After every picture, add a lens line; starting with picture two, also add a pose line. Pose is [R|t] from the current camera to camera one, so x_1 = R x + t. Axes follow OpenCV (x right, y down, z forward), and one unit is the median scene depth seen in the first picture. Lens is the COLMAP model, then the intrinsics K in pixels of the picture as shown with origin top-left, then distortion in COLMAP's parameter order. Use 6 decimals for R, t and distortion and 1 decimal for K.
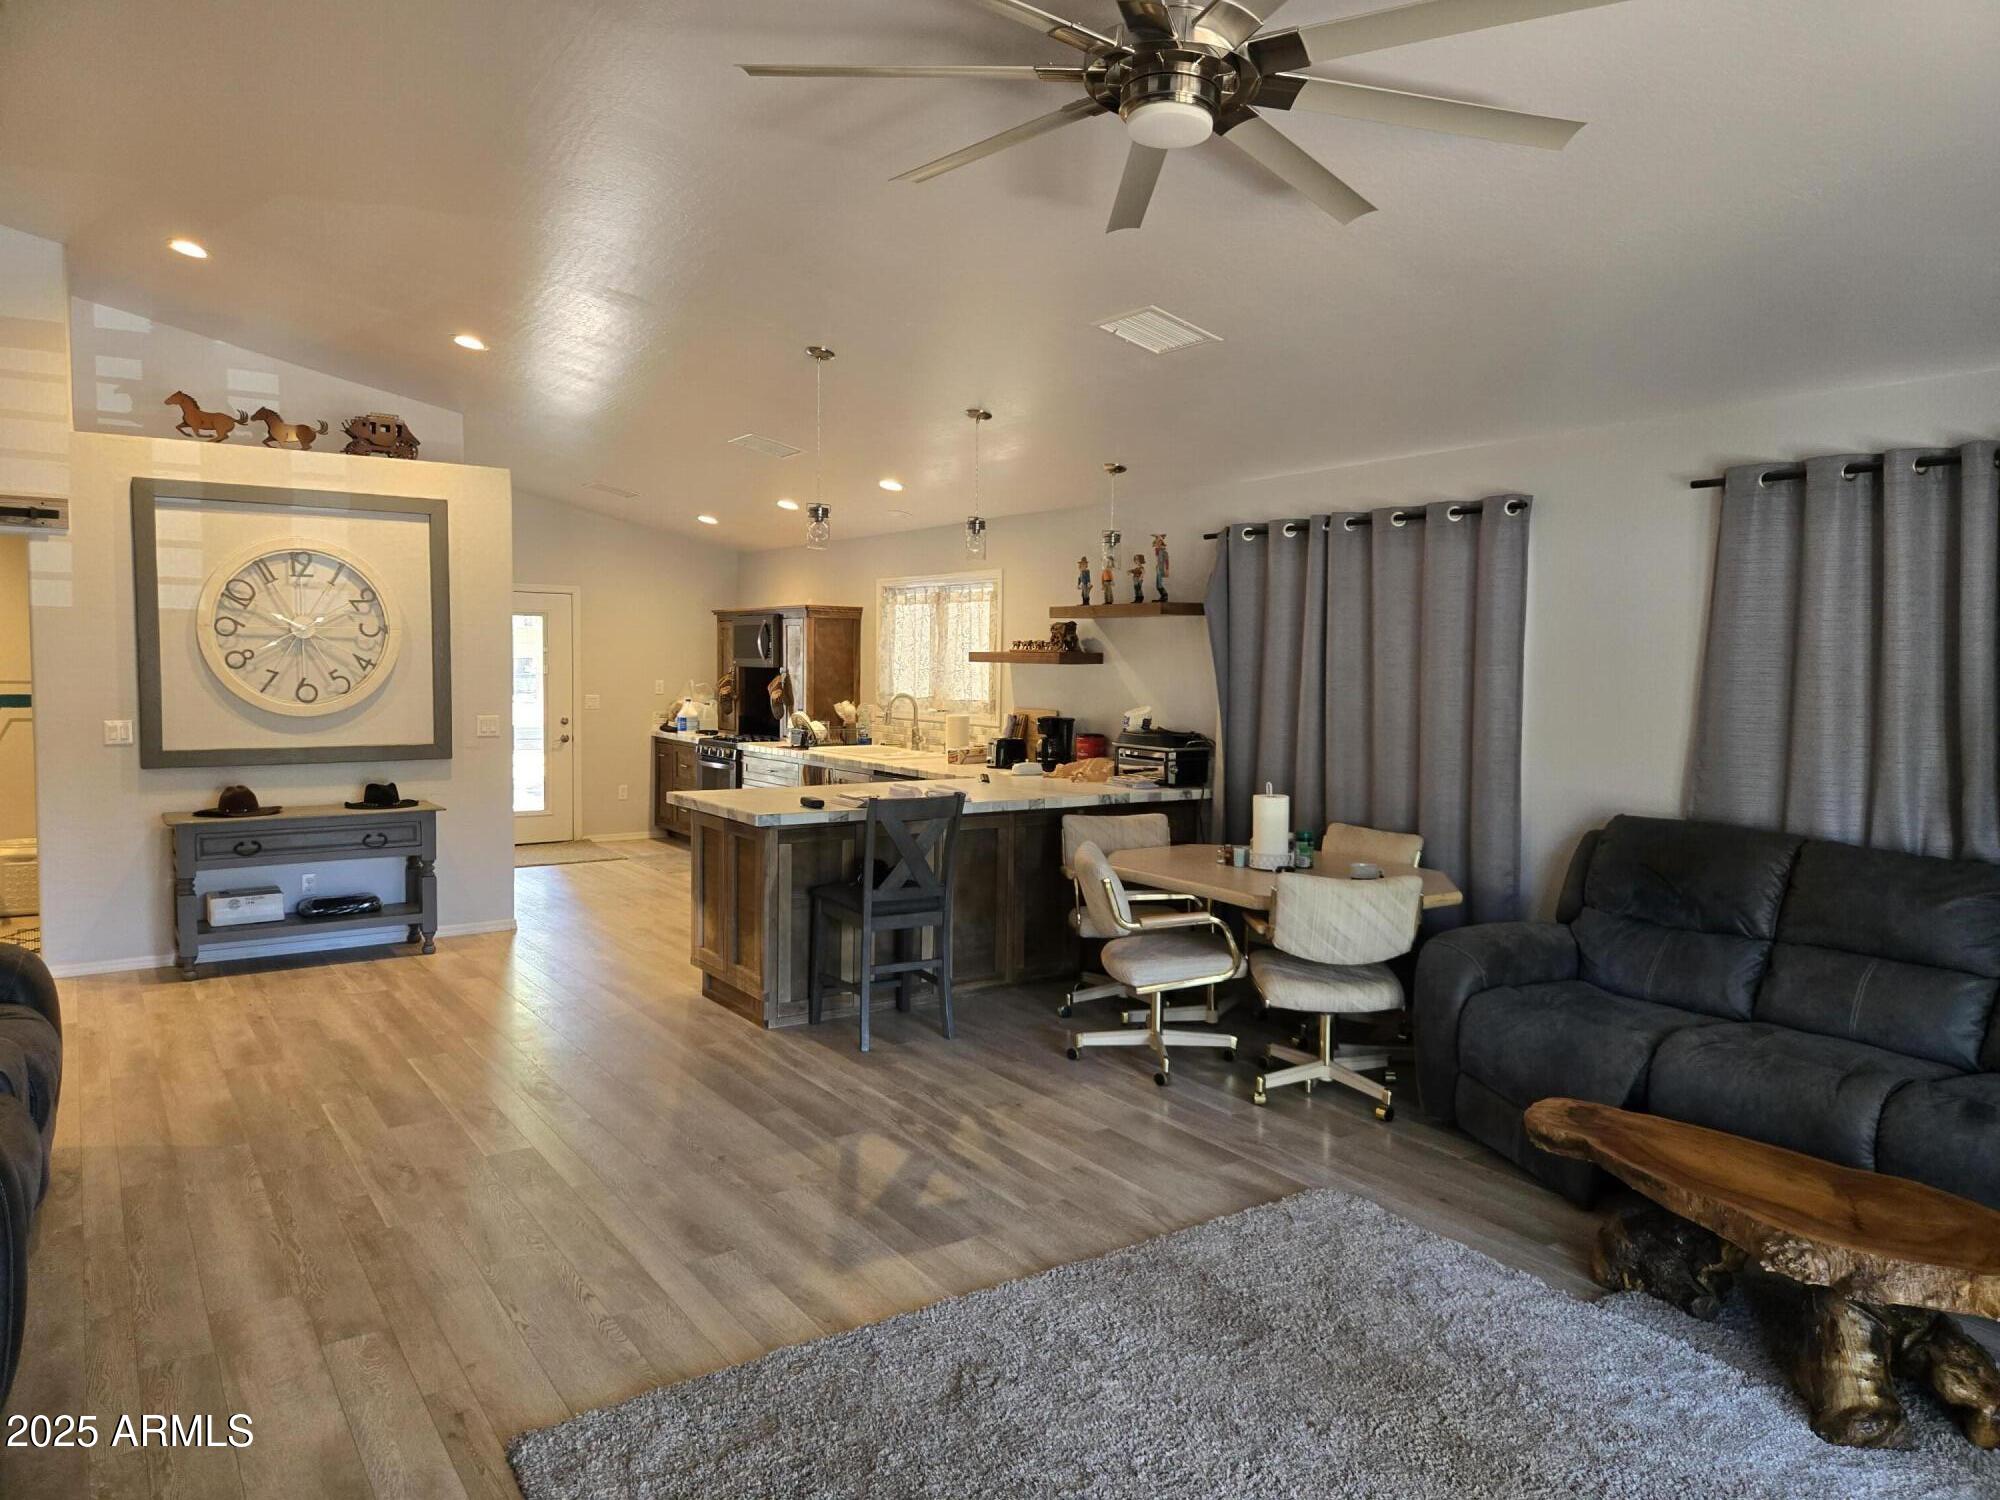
lens RADIAL K [[1340.4, 0, 1021.8], [0, 1340.4, 753.4], [0, 0, 1]] dist [0.078791, -0.093595]
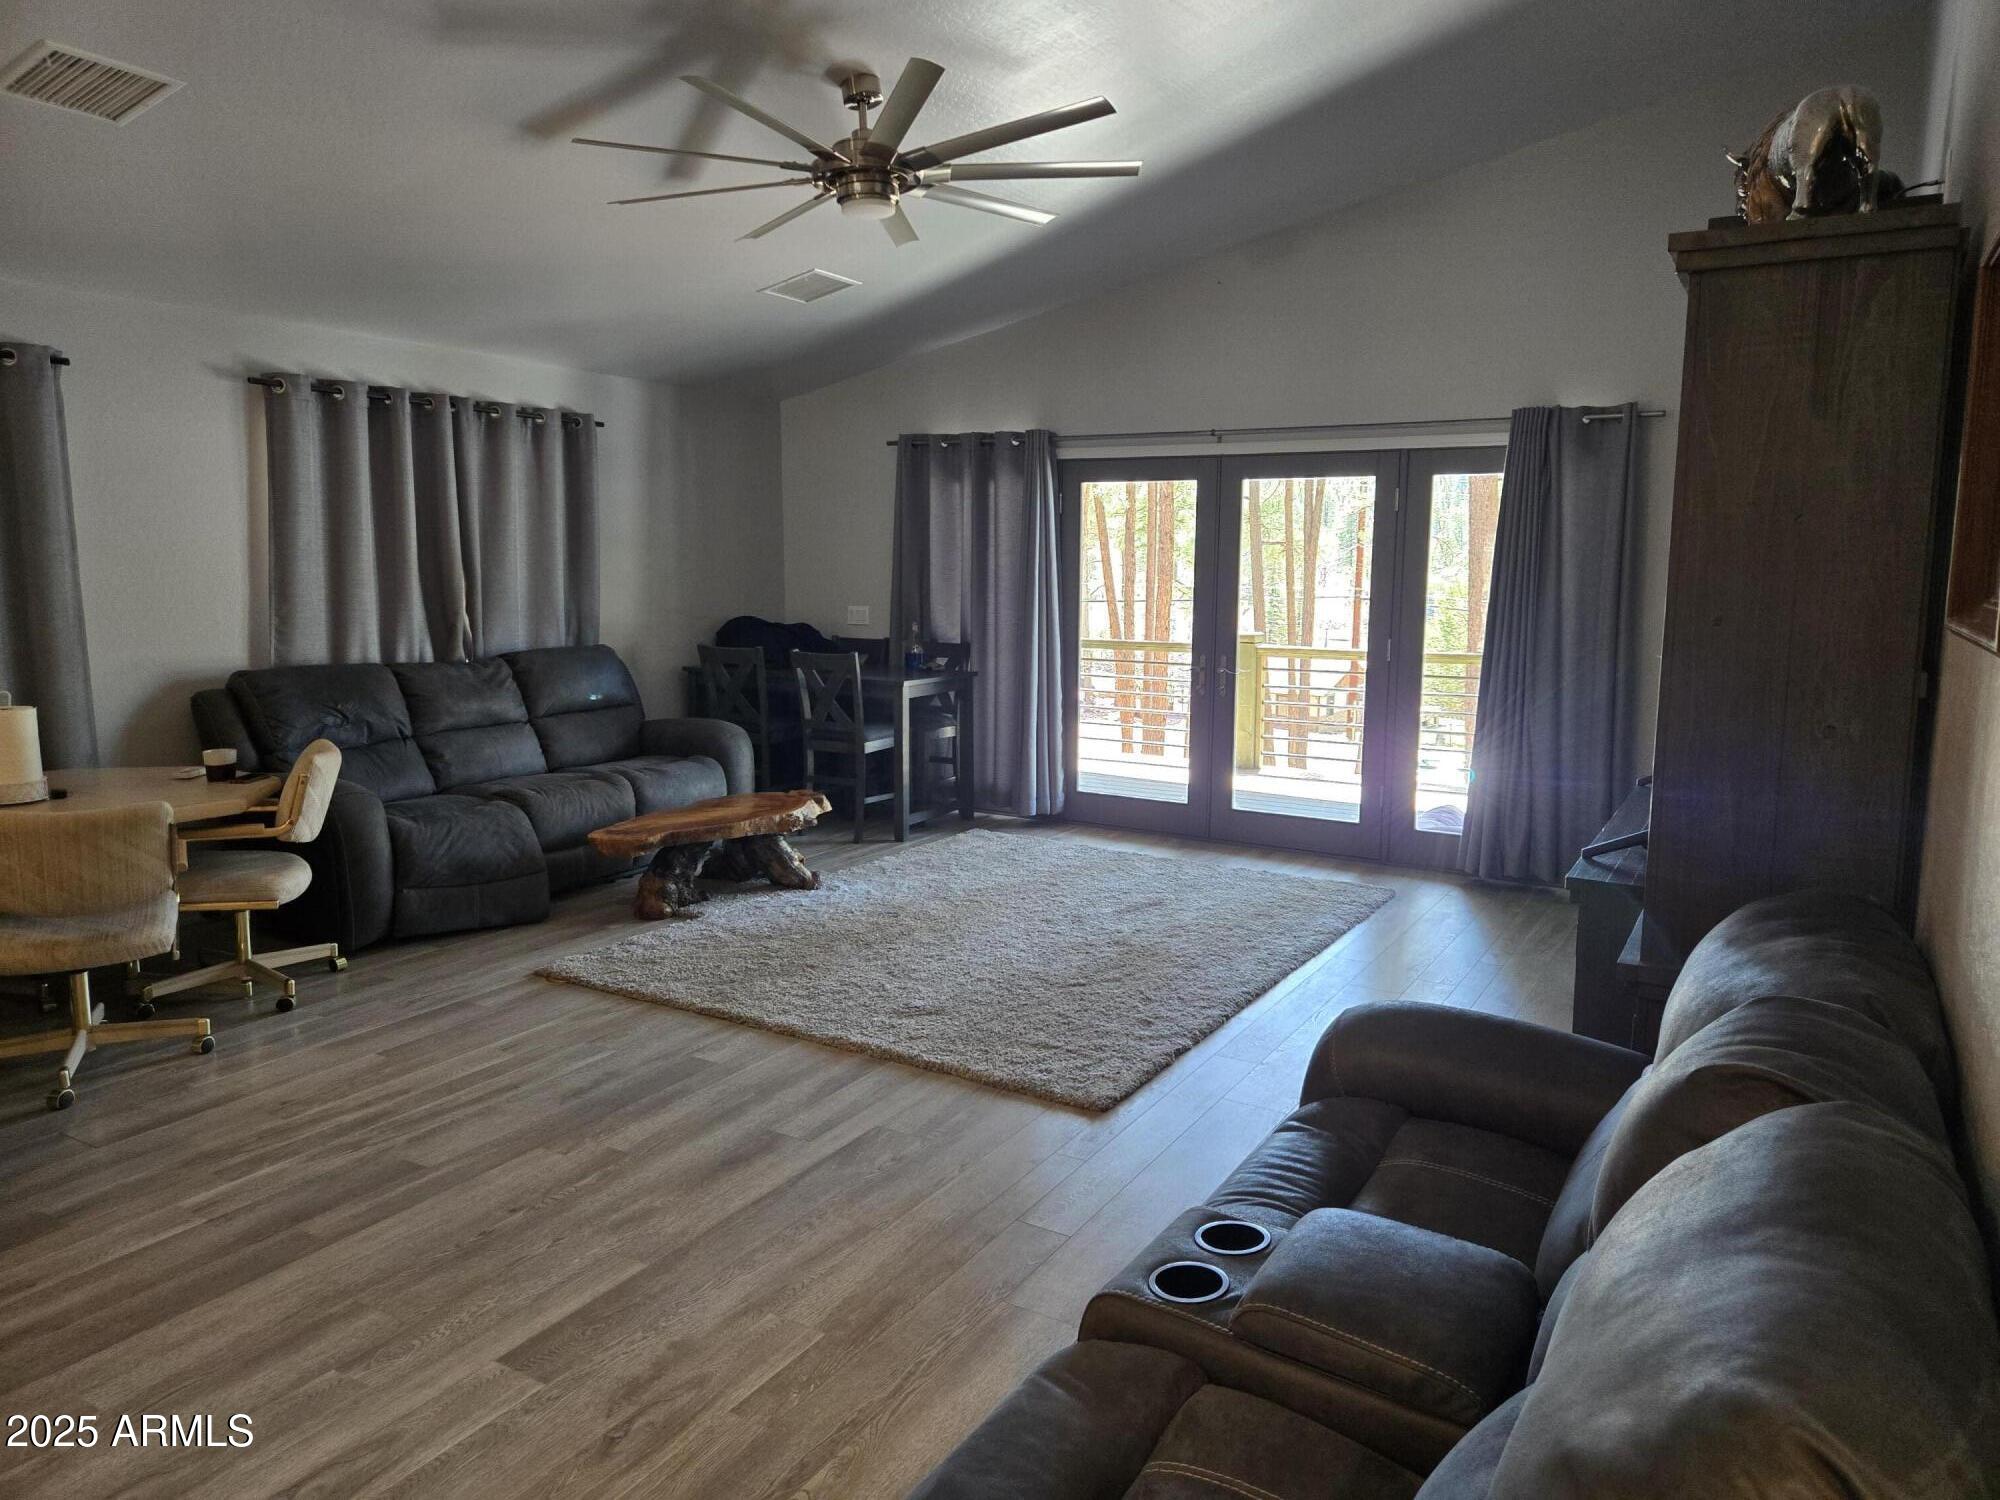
lens RADIAL K [[1340.4, 0, 1021.8], [0, 1340.4, 753.4], [0, 0, 1]] dist [0.078791, -0.093595]
pose [[-0.423194, -0.151474, 0.893288, -0.951848], [0.048836, 0.980679, 0.189429, -0.078919], [-0.904722, 0.123790, -0.407620, 0.990098]]
